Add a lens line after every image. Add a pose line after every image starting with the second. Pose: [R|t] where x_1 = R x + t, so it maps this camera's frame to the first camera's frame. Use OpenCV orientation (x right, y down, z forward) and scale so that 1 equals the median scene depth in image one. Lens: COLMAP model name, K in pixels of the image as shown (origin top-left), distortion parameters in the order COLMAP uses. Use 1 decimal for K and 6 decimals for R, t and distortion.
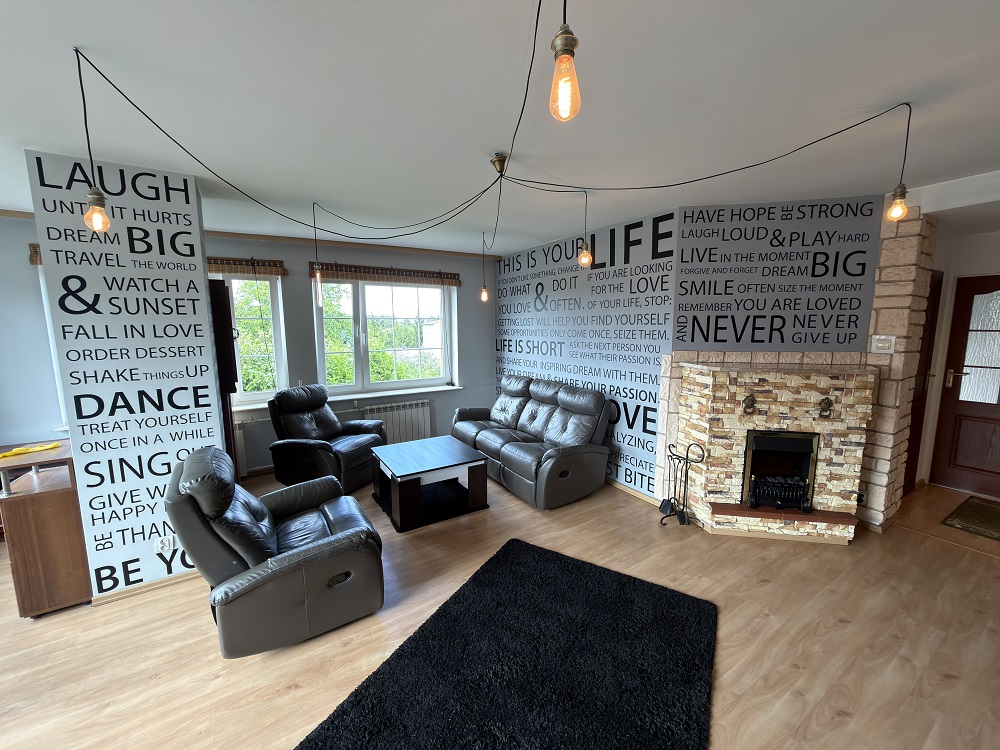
lens RADIAL K [[398.2, 0, 500.0], [0, 398.2, 375.0], [0, 0, 1]] dist [-0.000440, 0.000449]
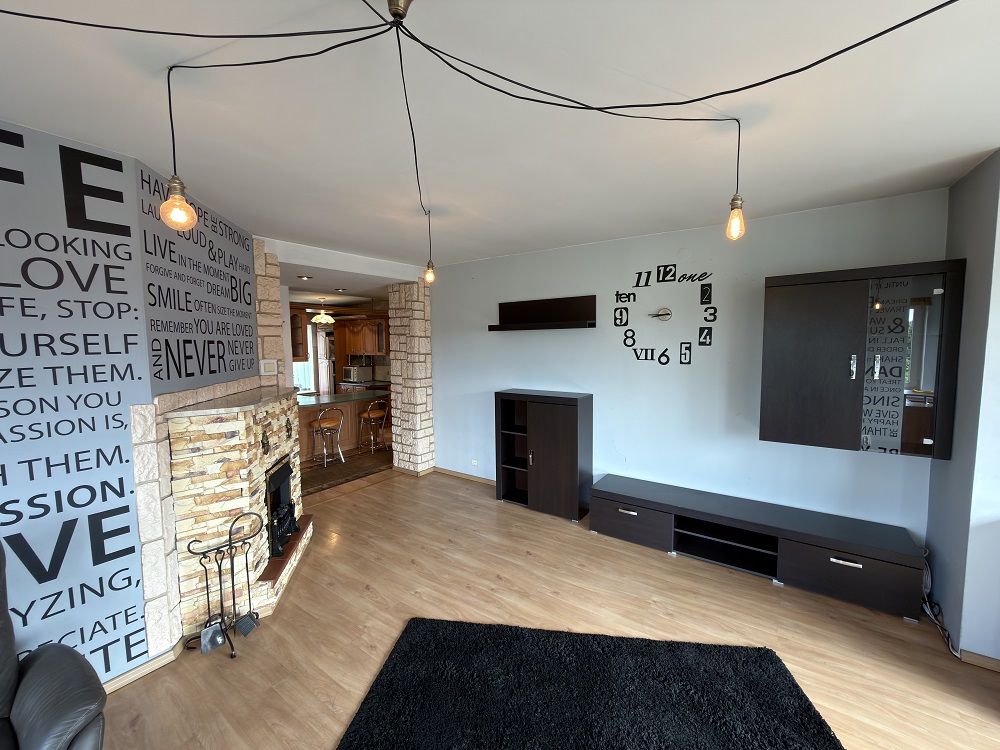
lens RADIAL K [[398.2, 0, 500.0], [0, 398.2, 375.0], [0, 0, 1]] dist [-0.000440, 0.000449]
pose [[-0.382277, -0.063474, 0.921865, -0.330863], [0.134249, 0.983238, 0.123370, -0.100893], [-0.914244, 0.170921, -0.367348, 0.768053]]
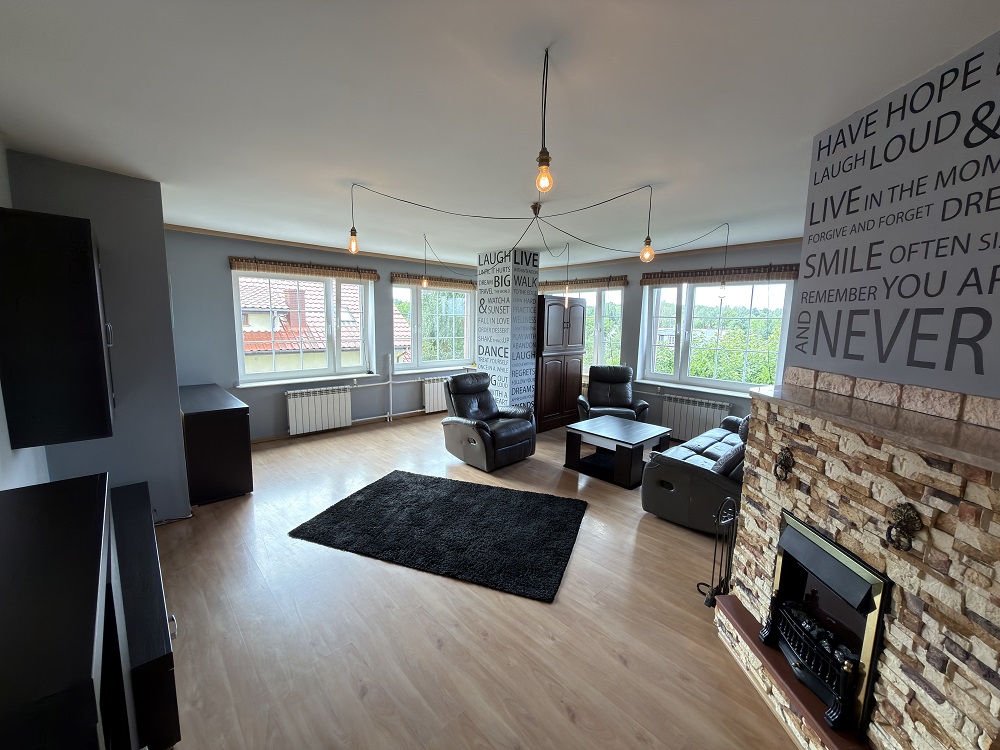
lens RADIAL K [[398.2, 0, 500.0], [0, 398.2, 375.0], [0, 0, 1]] dist [-0.000440, 0.000449]
pose [[0.185903, 0.142970, -0.972111, 1.013858], [-0.150181, 0.981867, 0.115684, -0.053112], [0.971023, 0.124487, 0.204003, 0.436466]]
